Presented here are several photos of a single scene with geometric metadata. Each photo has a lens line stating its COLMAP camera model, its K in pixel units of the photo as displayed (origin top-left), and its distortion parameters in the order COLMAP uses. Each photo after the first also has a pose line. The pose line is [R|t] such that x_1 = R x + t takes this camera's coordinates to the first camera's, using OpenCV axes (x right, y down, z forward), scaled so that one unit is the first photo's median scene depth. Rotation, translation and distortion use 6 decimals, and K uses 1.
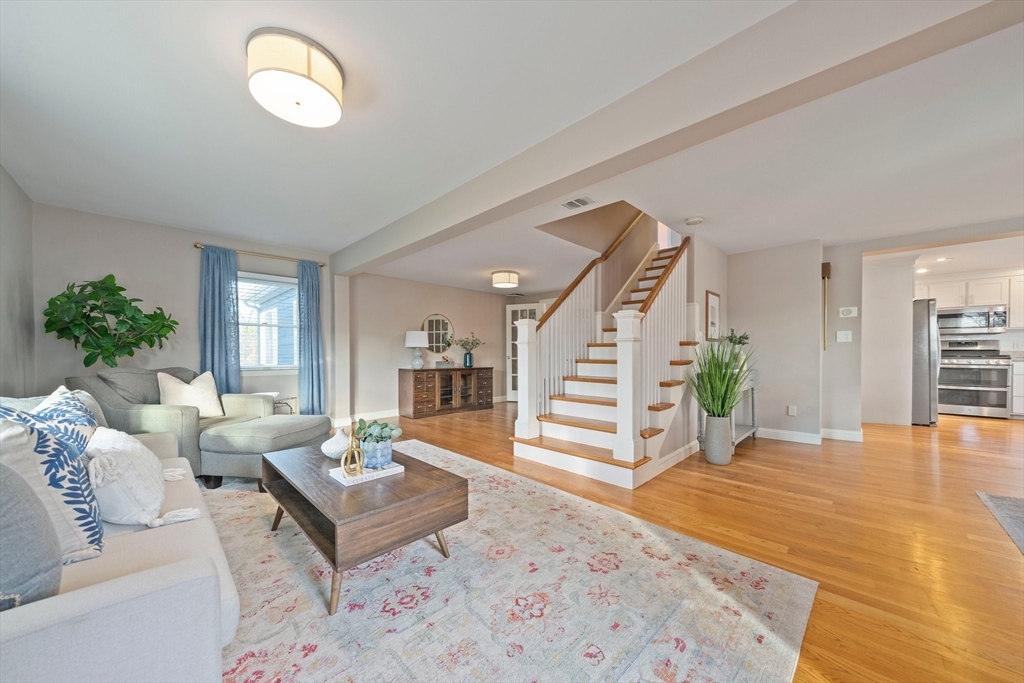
lens RADIAL K [[357.4, 0, 515.7], [0, 357.4, 355.4], [0, 0, 1]] dist [-0.003681, 0.000101]
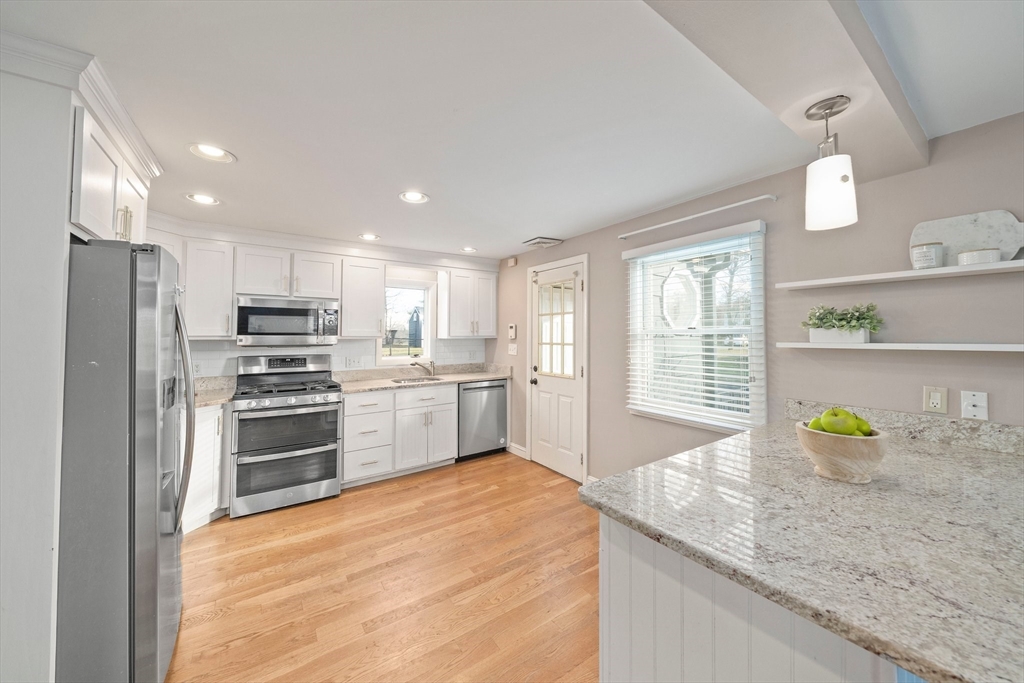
lens RADIAL K [[357.4, 0, 510.0], [0, 357.4, 329.4], [0, 0, 1]] dist [-0.003681, 0.000101]
pose [[0.203446, 0.023351, 0.978808, 0.873699], [0.004347, 0.999684, -0.024753, -0.078086], [-0.979077, 0.009290, 0.203280, 0.608186]]
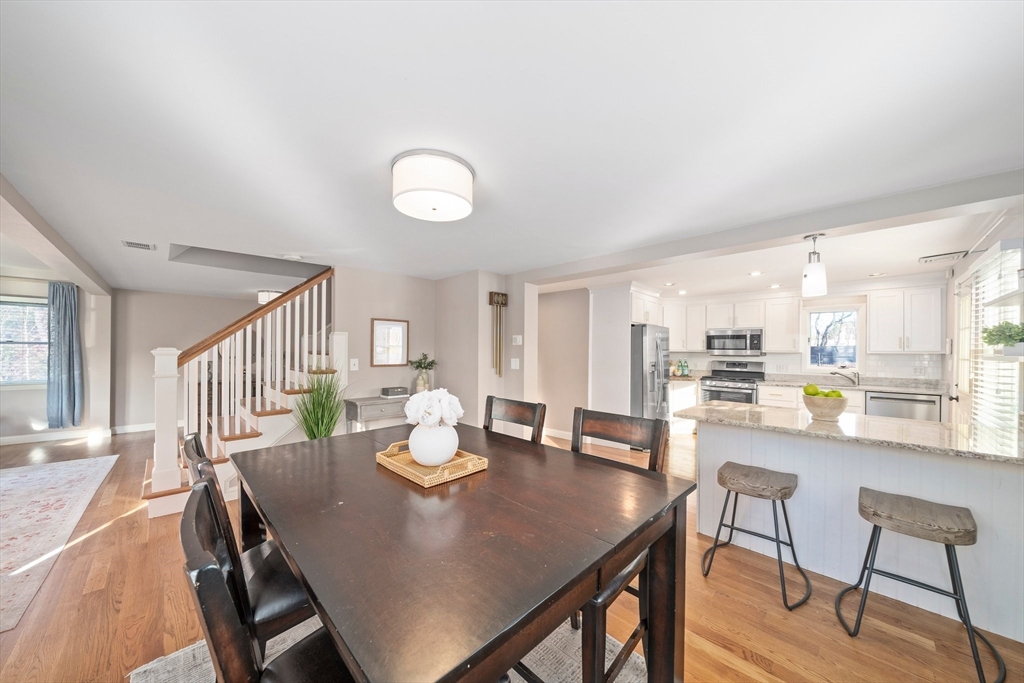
lens RADIAL K [[357.4, 0, 514.7], [0, 357.4, 345.6], [0, 0, 1]] dist [-0.003681, 0.000101]
pose [[0.999545, 0.012851, -0.027275, 0.749363], [-0.013288, 0.999786, -0.015875, -0.071024], [0.027065, 0.016230, 0.999502, -0.019532]]
